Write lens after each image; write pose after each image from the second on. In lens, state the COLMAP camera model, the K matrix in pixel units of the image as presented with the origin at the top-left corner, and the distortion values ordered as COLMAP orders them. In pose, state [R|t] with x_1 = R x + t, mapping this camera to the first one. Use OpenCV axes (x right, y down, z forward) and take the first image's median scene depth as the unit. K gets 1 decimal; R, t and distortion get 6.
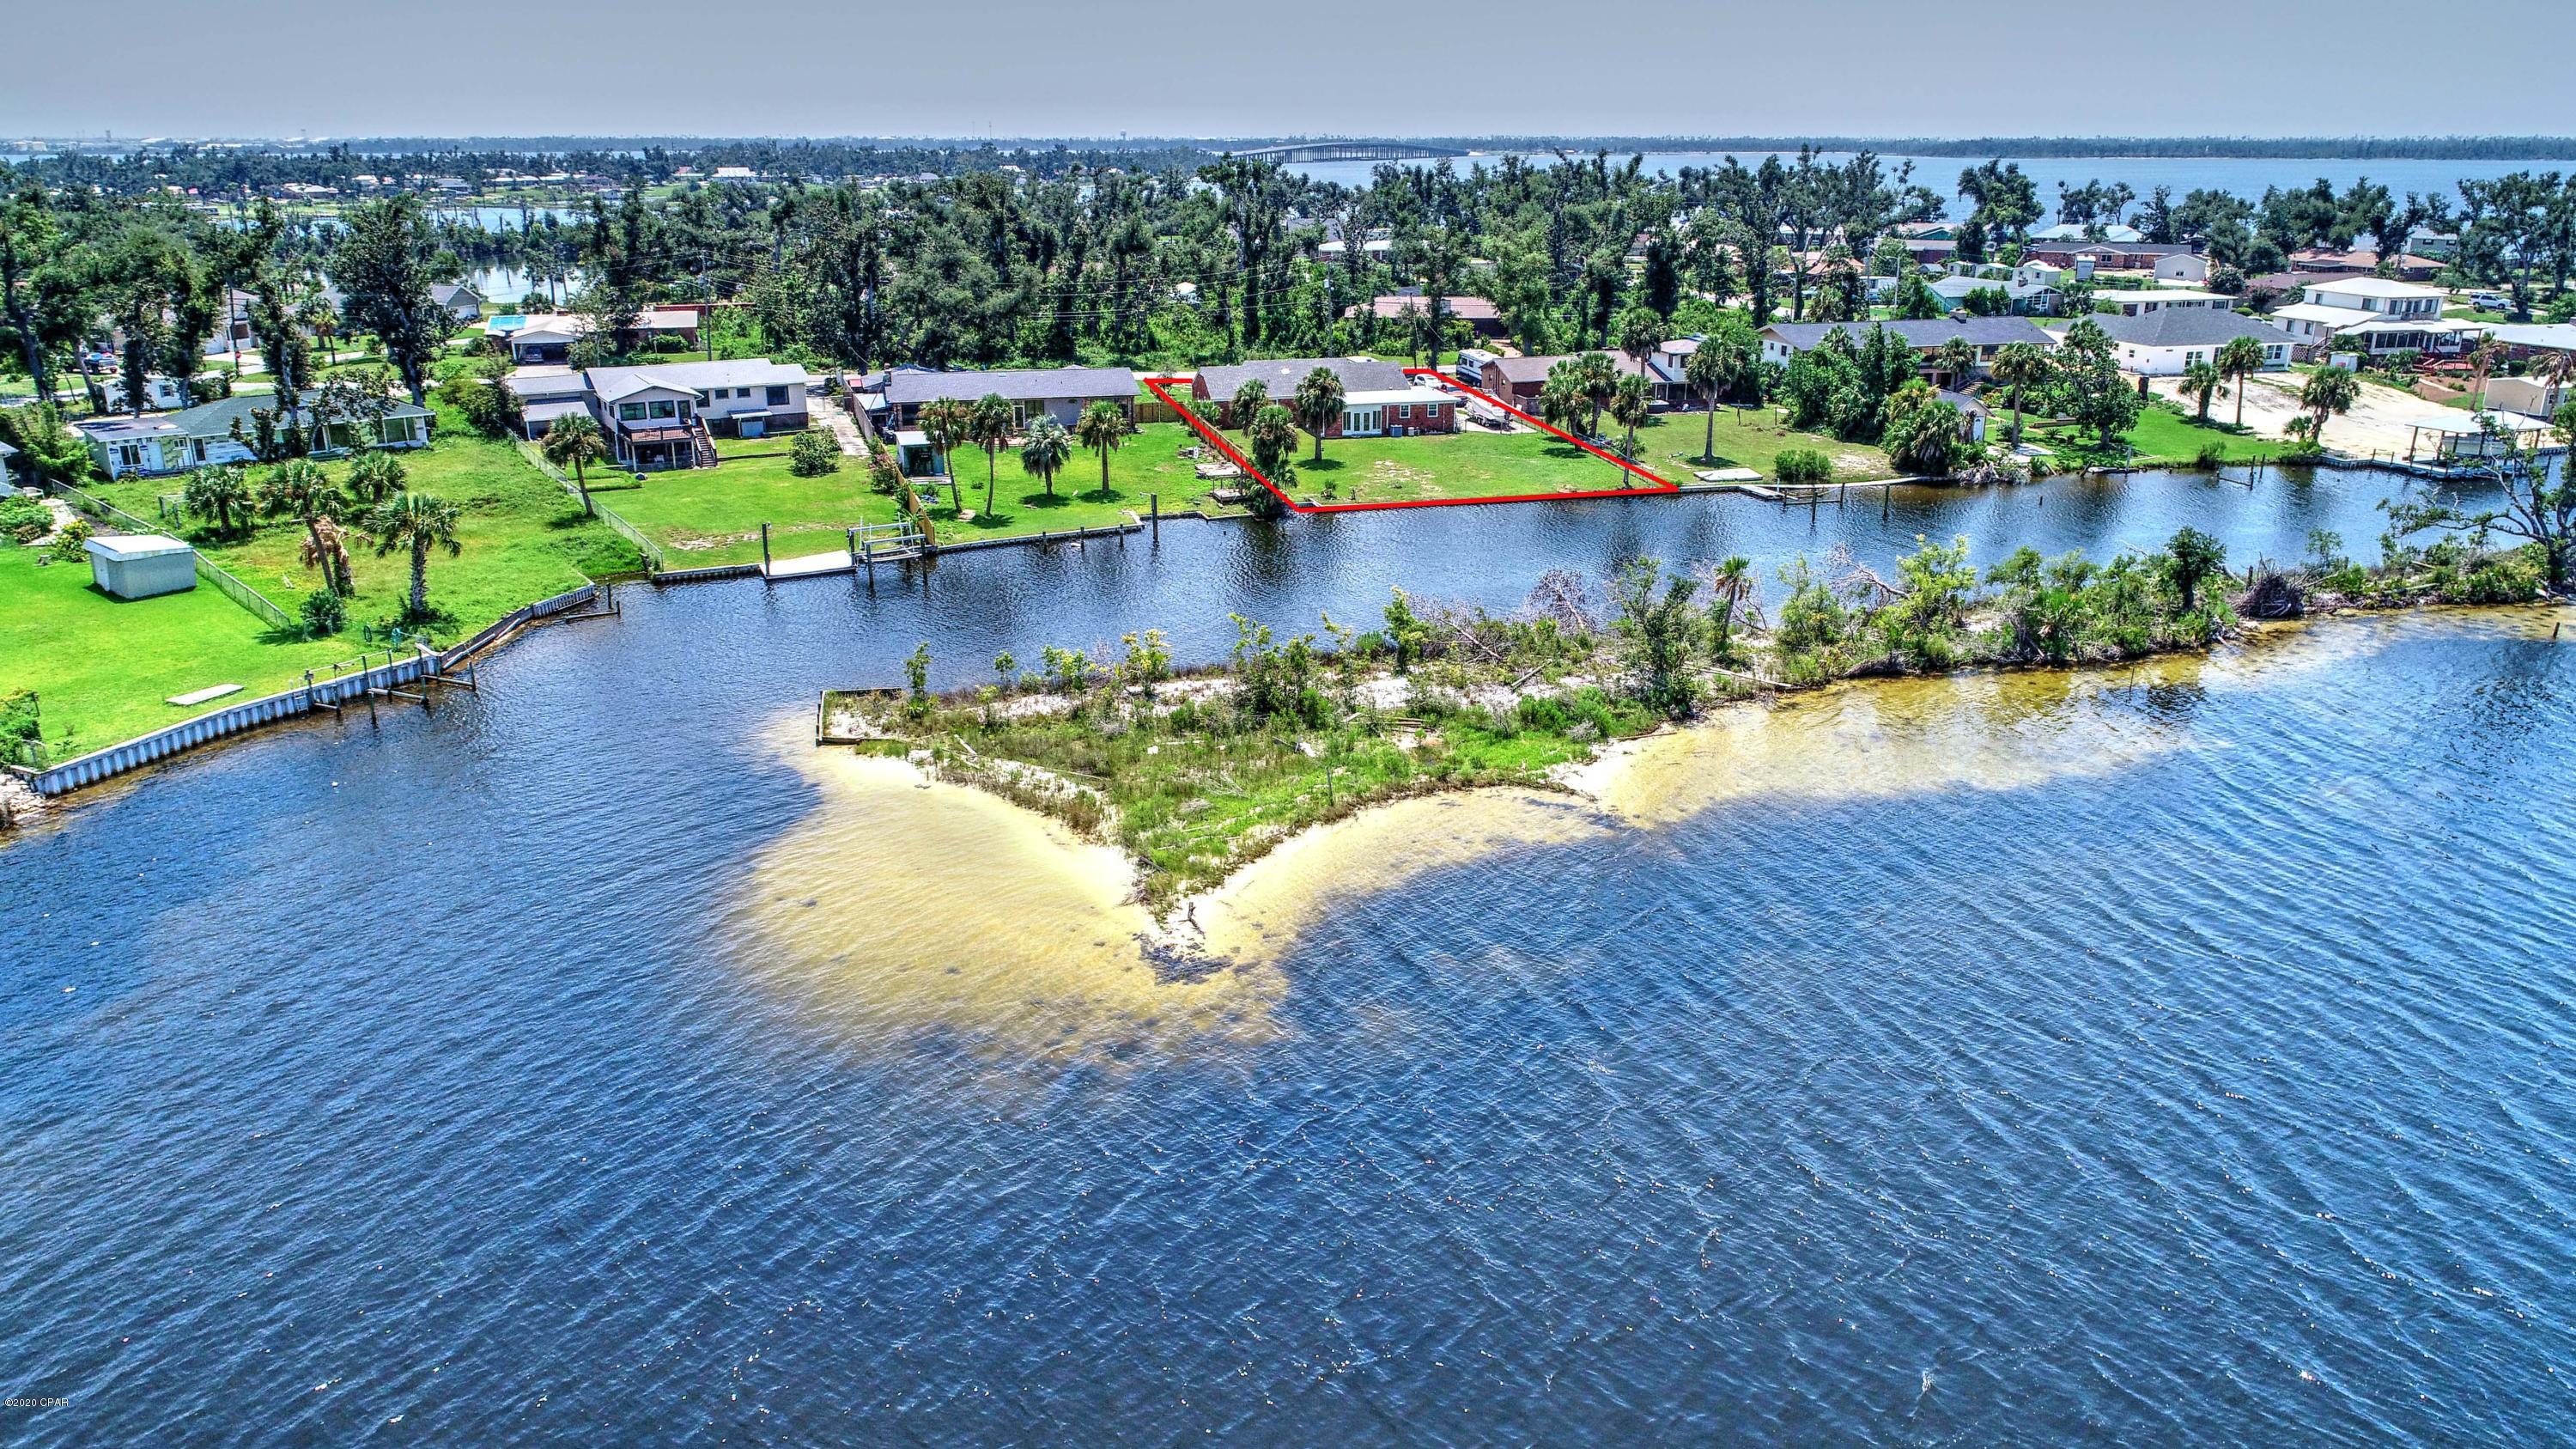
lens RADIAL K [[1789.6, 0, 1288.0], [0, 1789.6, 724.5], [0, 0, 1]] dist [-0.003892, 0.001483]
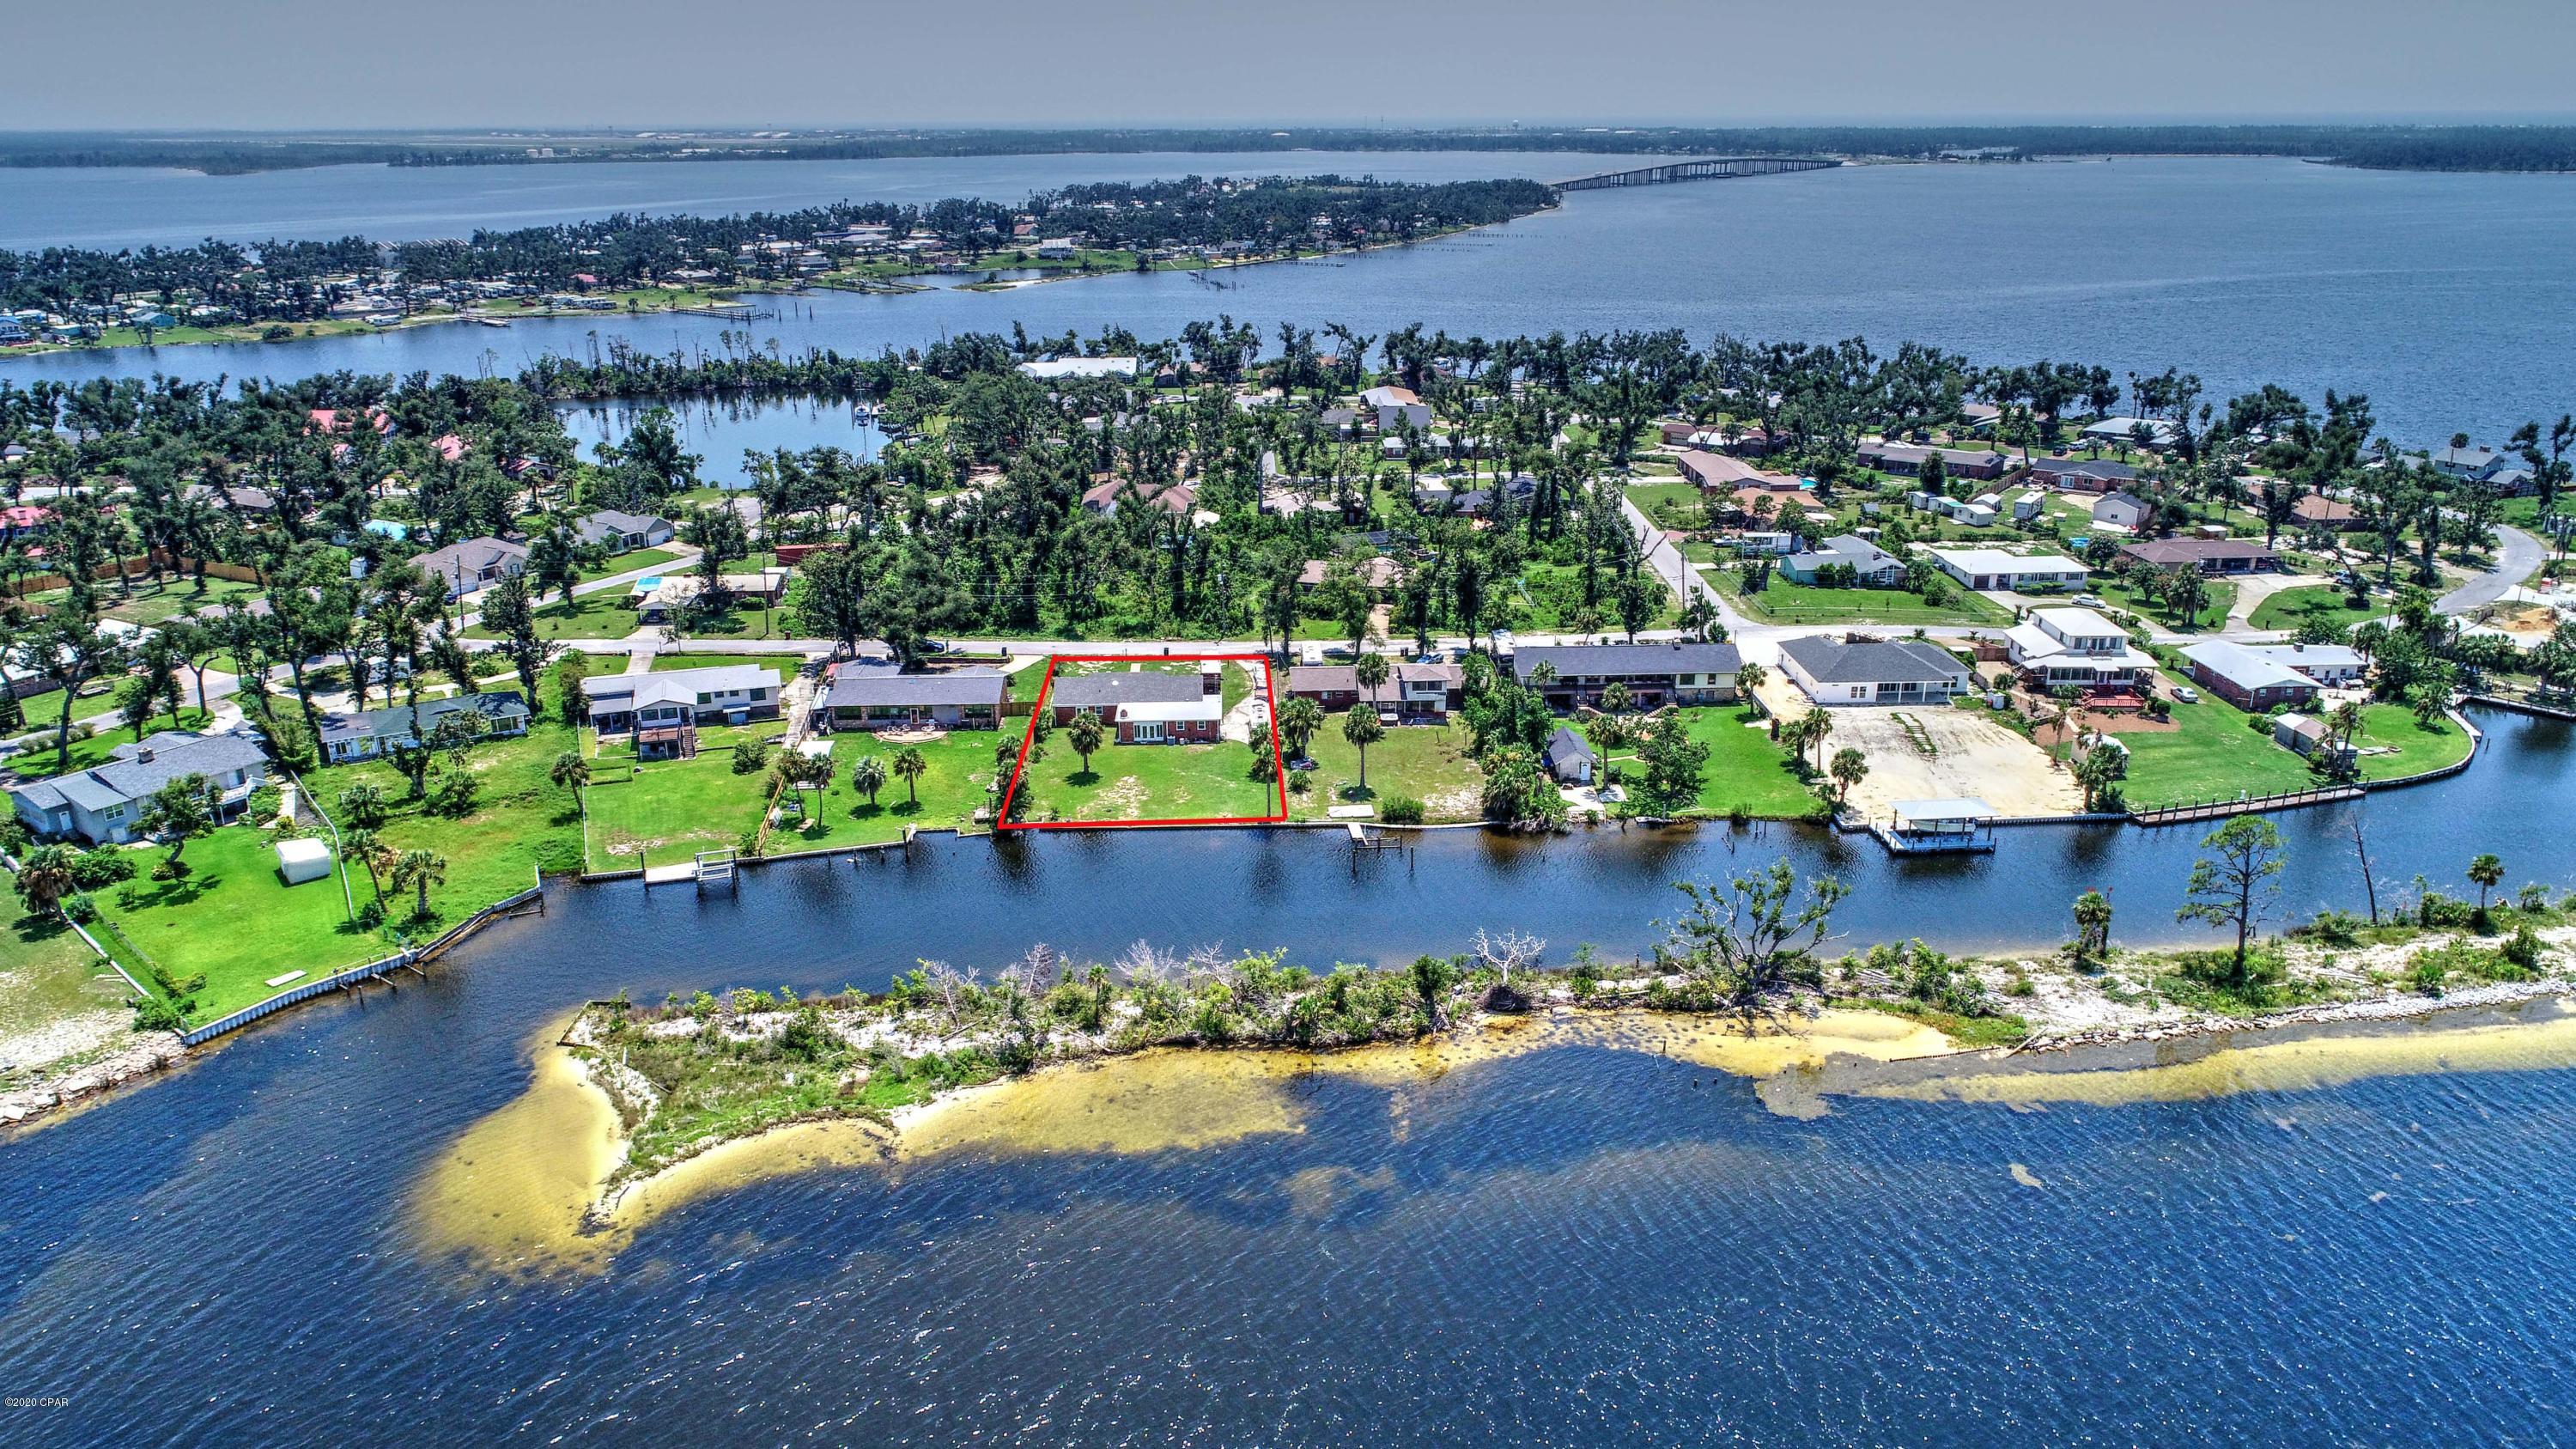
lens RADIAL K [[1789.6, 0, 1288.0], [0, 1789.6, 724.5], [0, 0, 1]] dist [-0.003892, 0.001483]
pose [[0.975348, 0.064564, -0.211018, 0.717458], [-0.061487, 0.997884, 0.021116, -0.343675], [0.211935, -0.007620, 0.977254, -0.552014]]
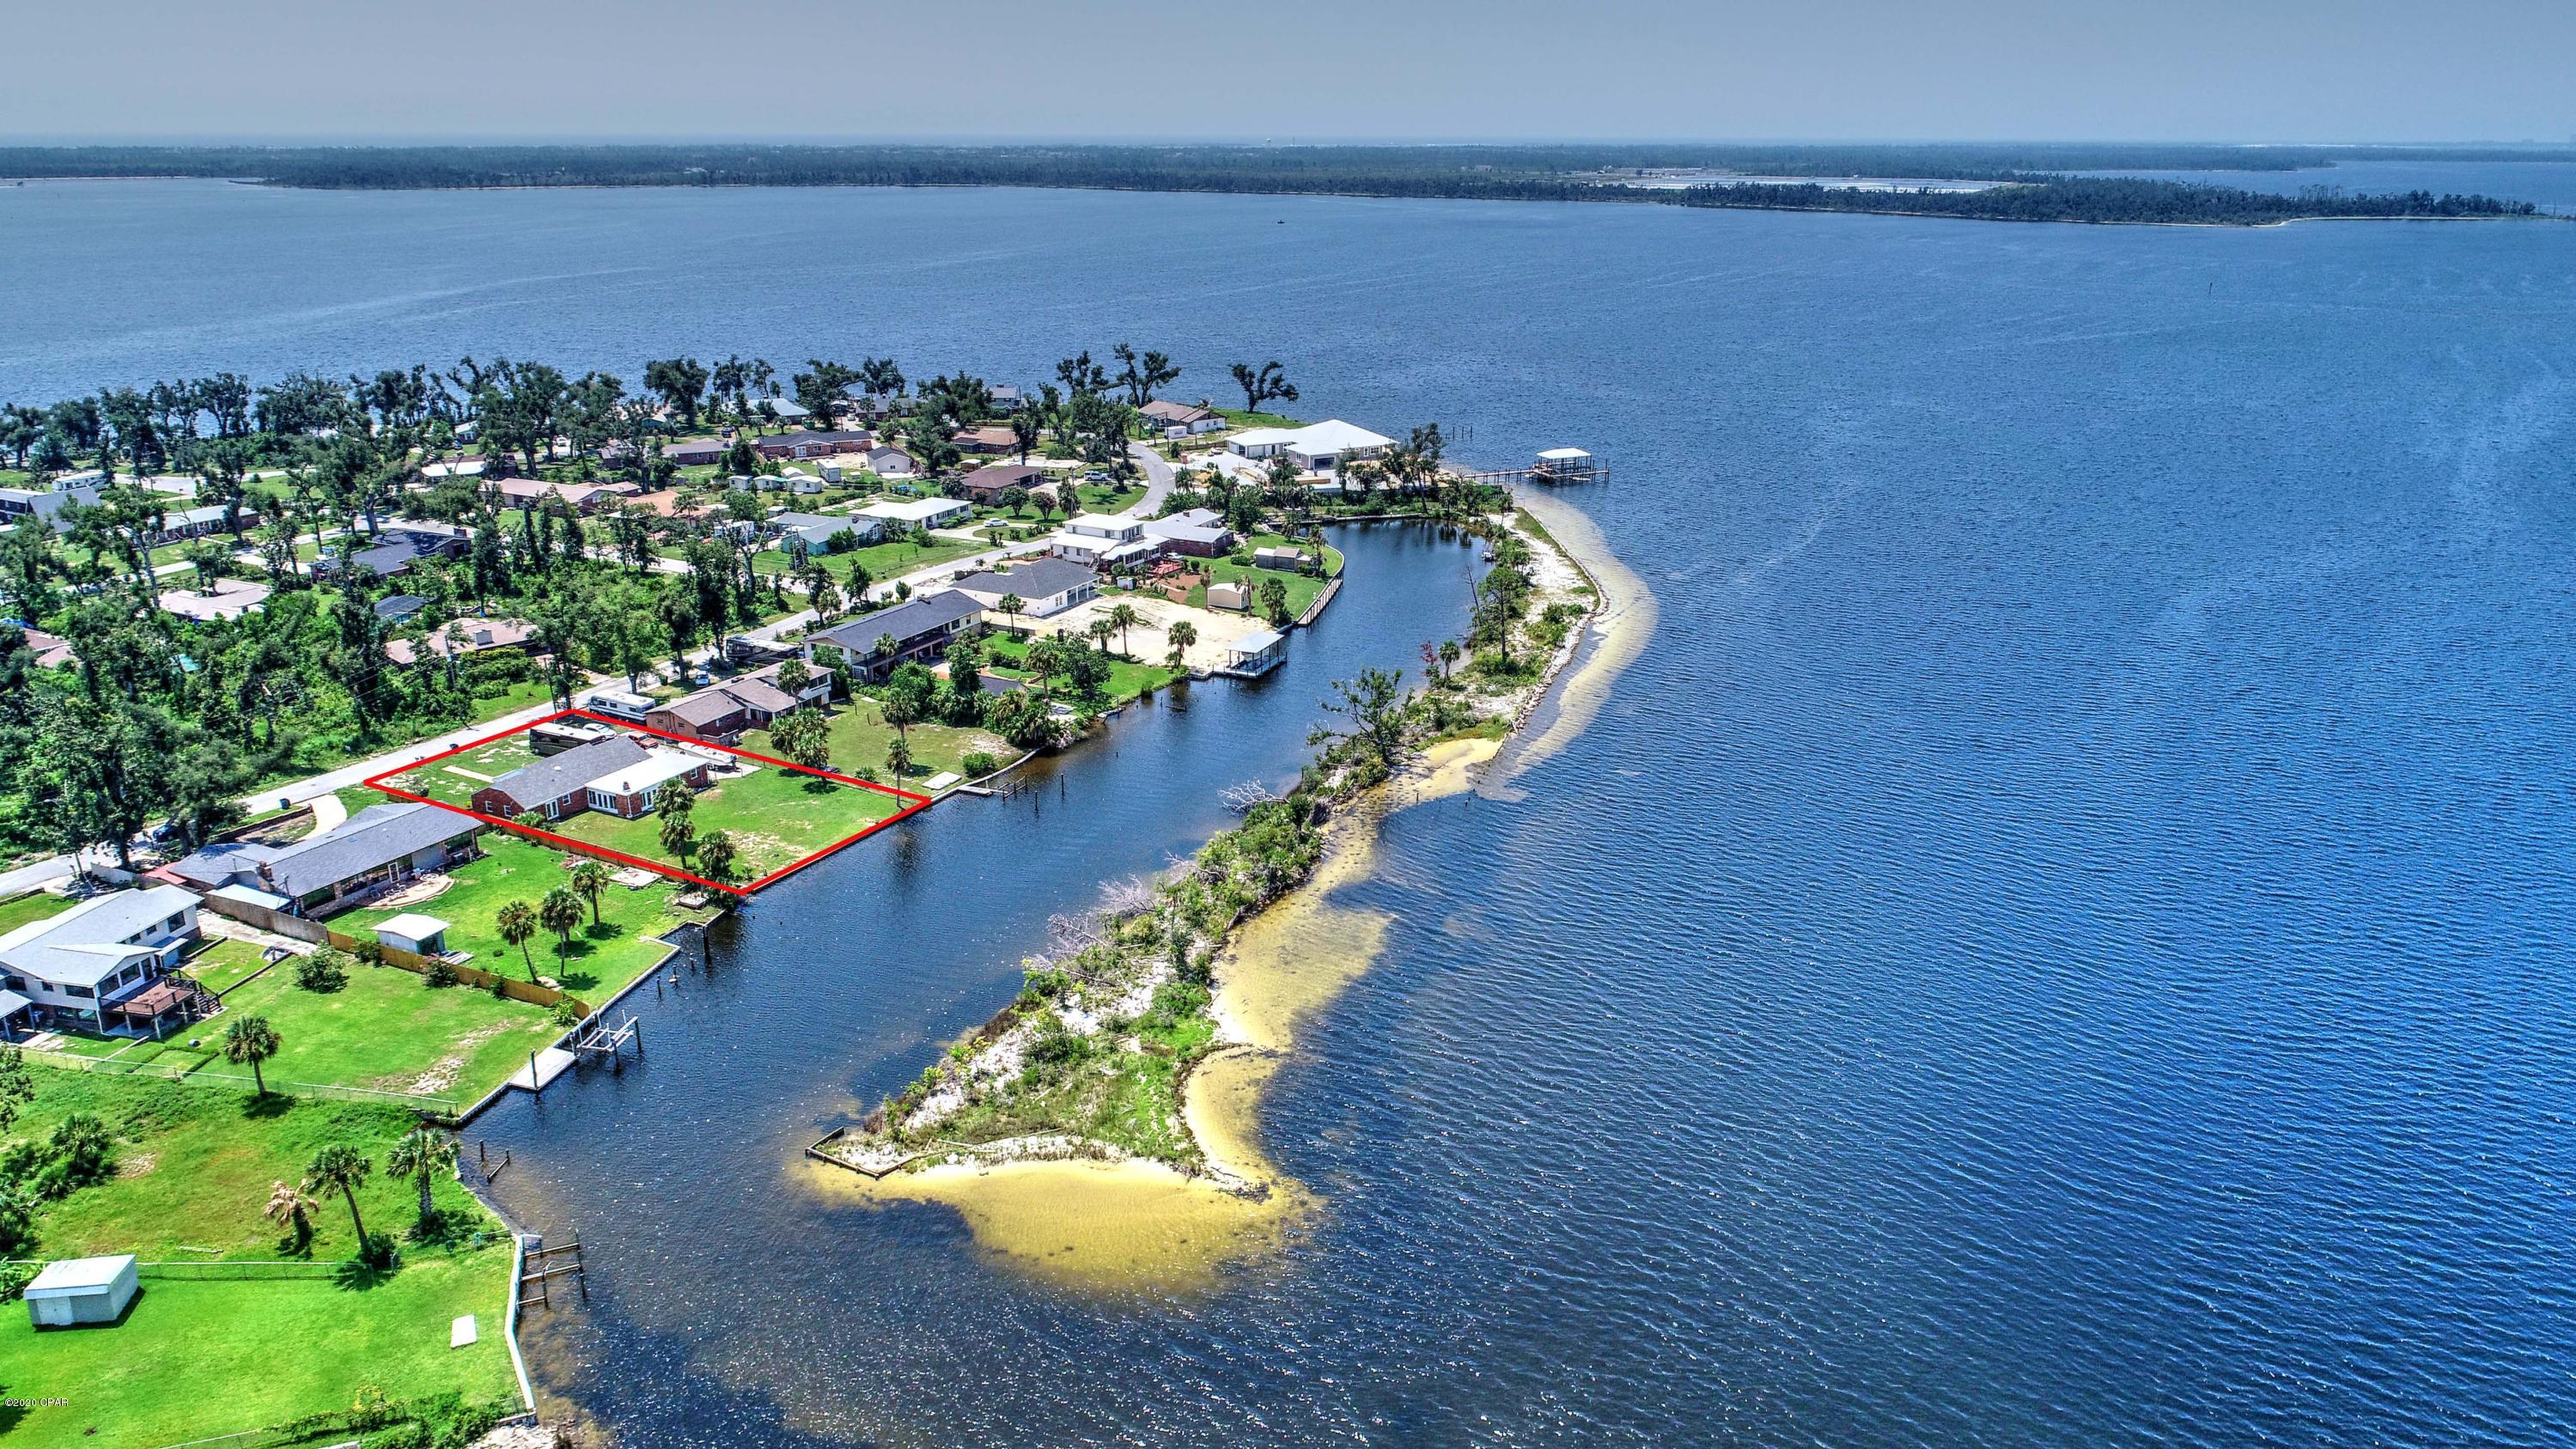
lens RADIAL K [[1789.3, 0, 1288.0], [0, 1789.3, 724.5], [0, 0, 1]] dist [-0.003892, 0.001483]
pose [[0.659888, -0.236372, 0.713215, -0.926094], [0.231053, 0.967070, 0.106726, -0.410487], [-0.714956, 0.094363, 0.692772, -0.391862]]
